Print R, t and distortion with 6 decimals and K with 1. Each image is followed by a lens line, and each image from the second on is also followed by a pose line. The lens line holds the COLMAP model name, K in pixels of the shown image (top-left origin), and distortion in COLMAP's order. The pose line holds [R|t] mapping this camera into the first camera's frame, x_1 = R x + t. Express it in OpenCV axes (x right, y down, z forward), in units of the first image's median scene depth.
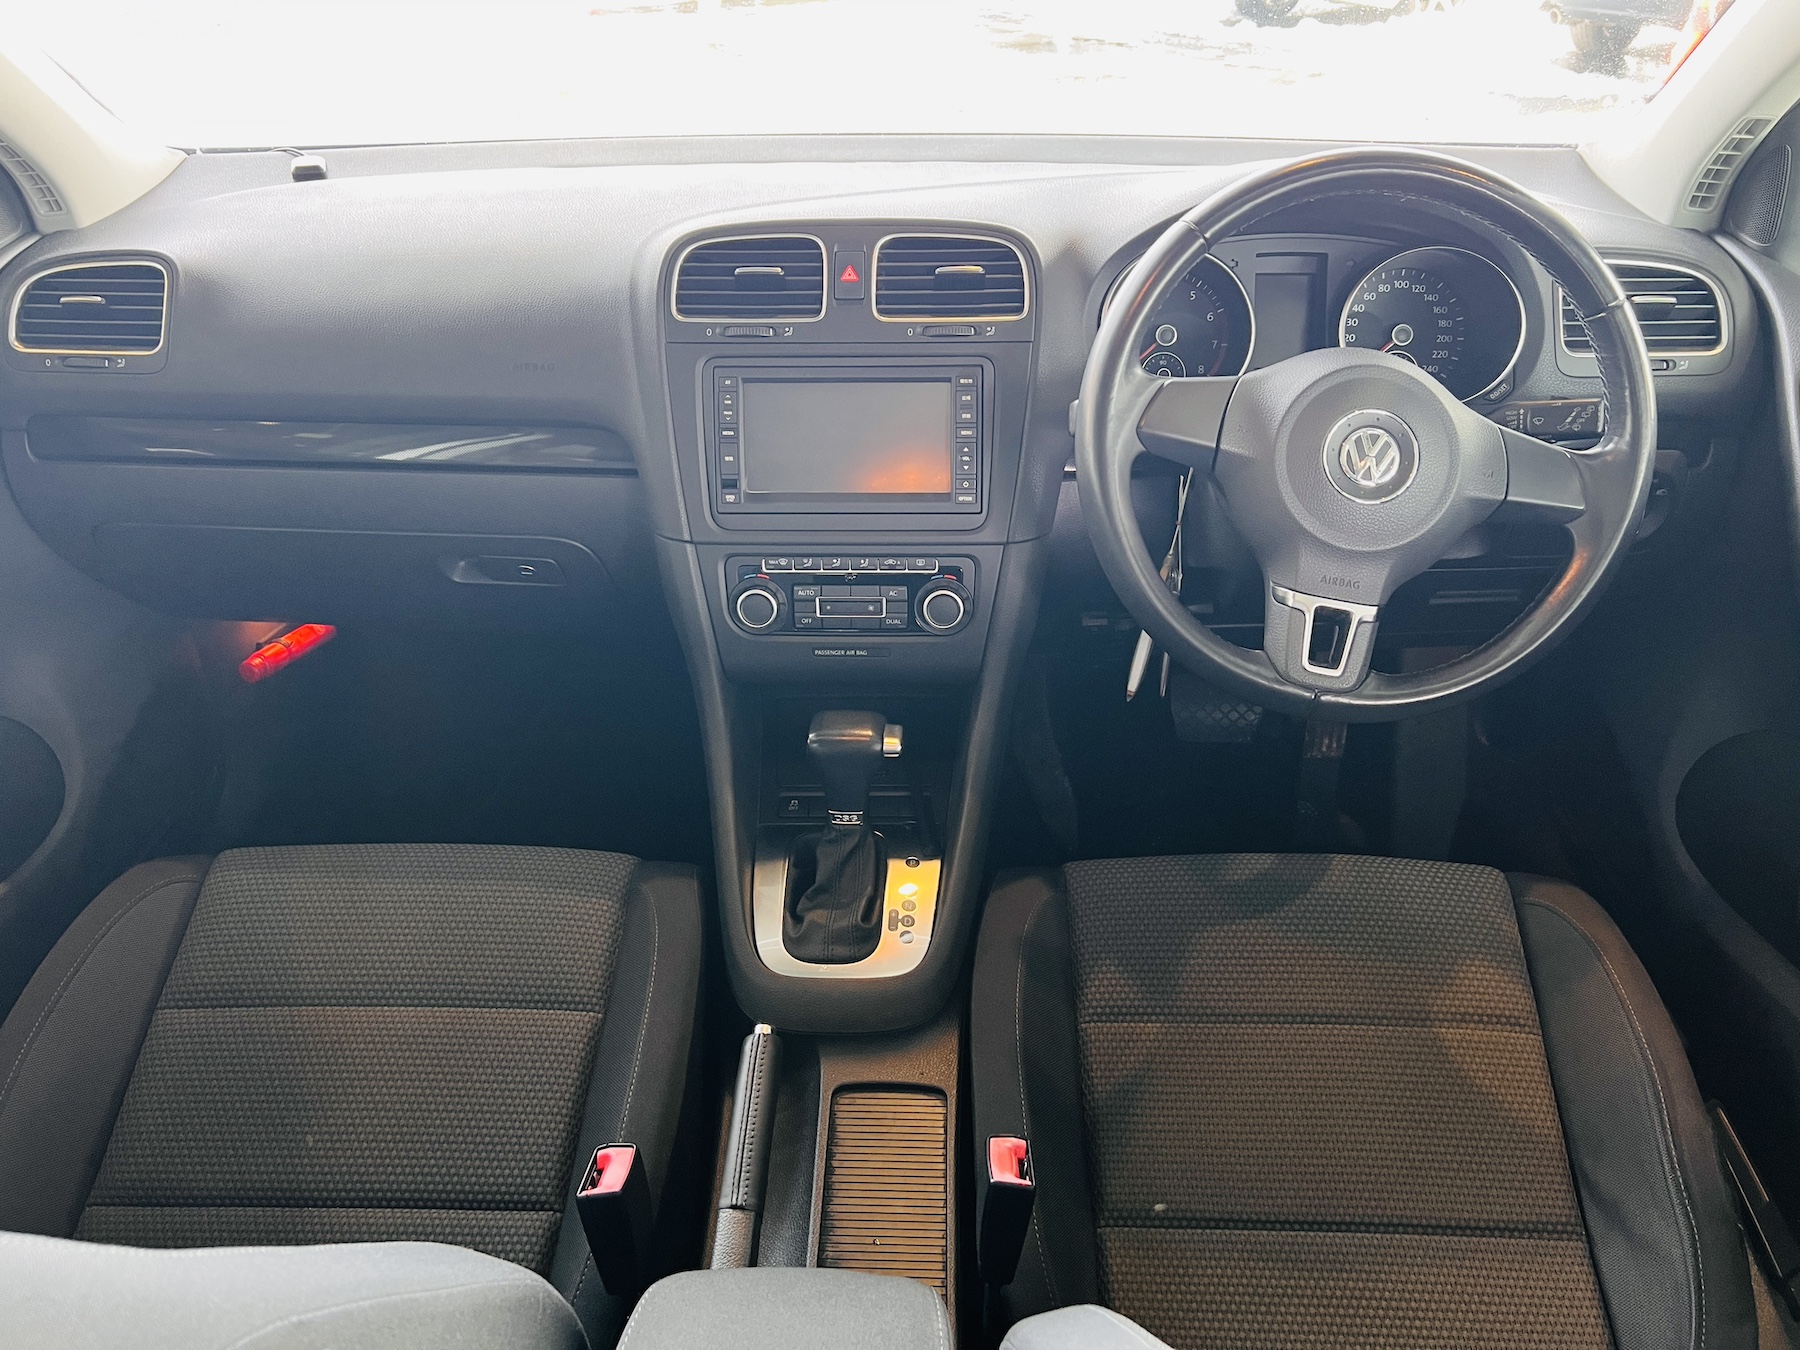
lens RADIAL K [[1349.7, 0, 901.7], [0, 1349.7, 682.9], [0, 0, 1]] dist [-0.011900, -0.006753]
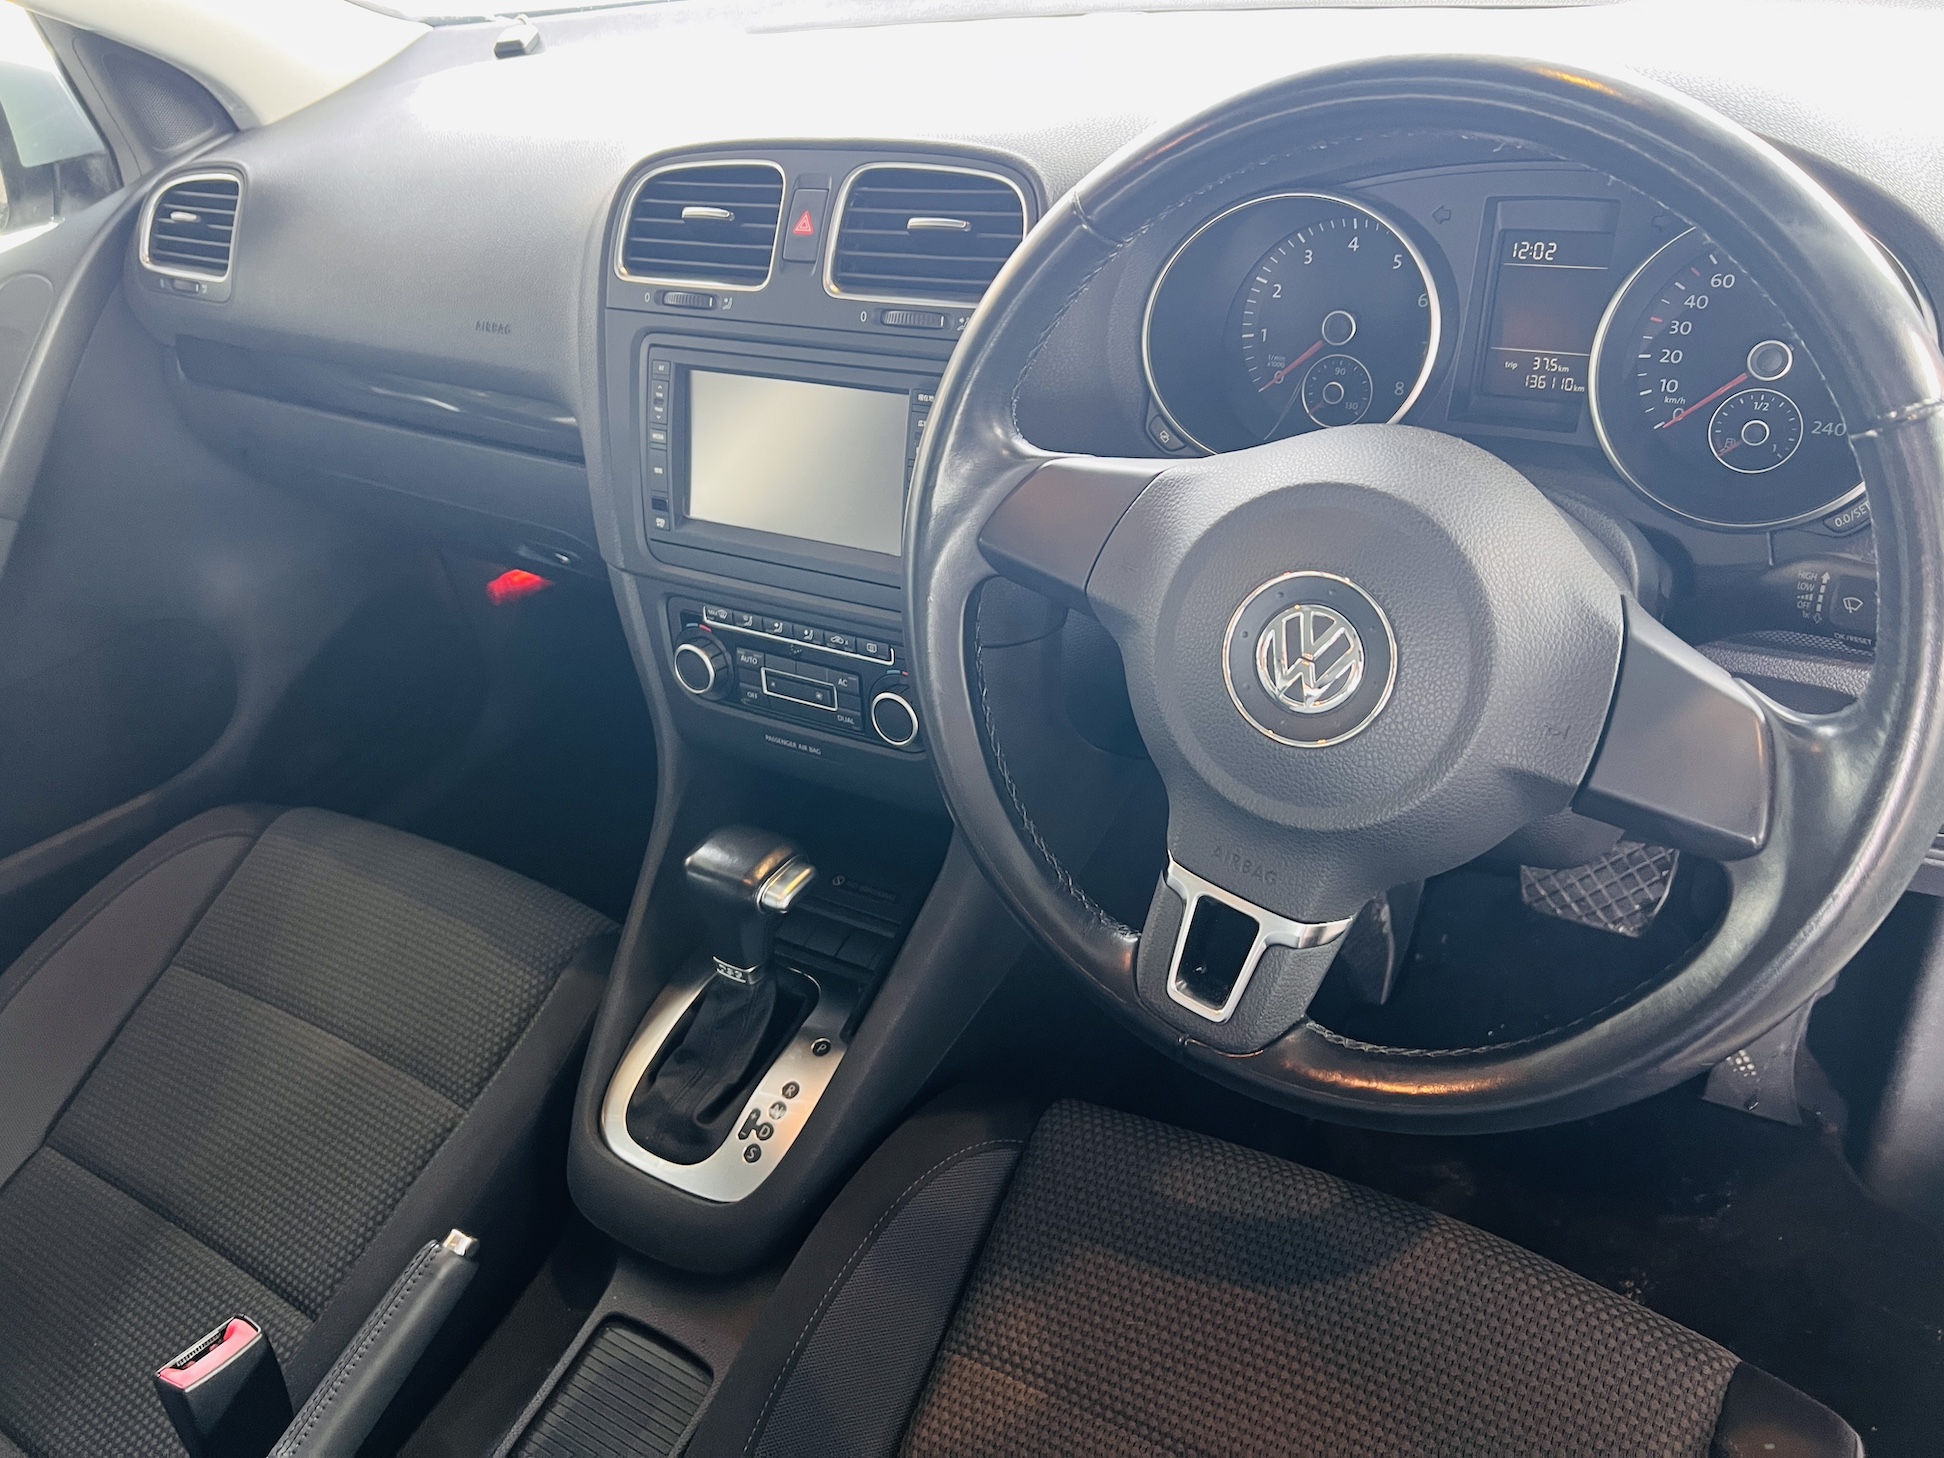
lens RADIAL K [[1457.7, 0, 969.4], [0, 1457.7, 717.6], [0, 0, 1]] dist [-0.011900, -0.006753]
pose [[0.864663, 0.190256, -0.464930, 0.421894], [-0.127849, 0.978375, 0.162596, -0.185789], [0.485811, -0.081150, 0.870289, 0.370603]]
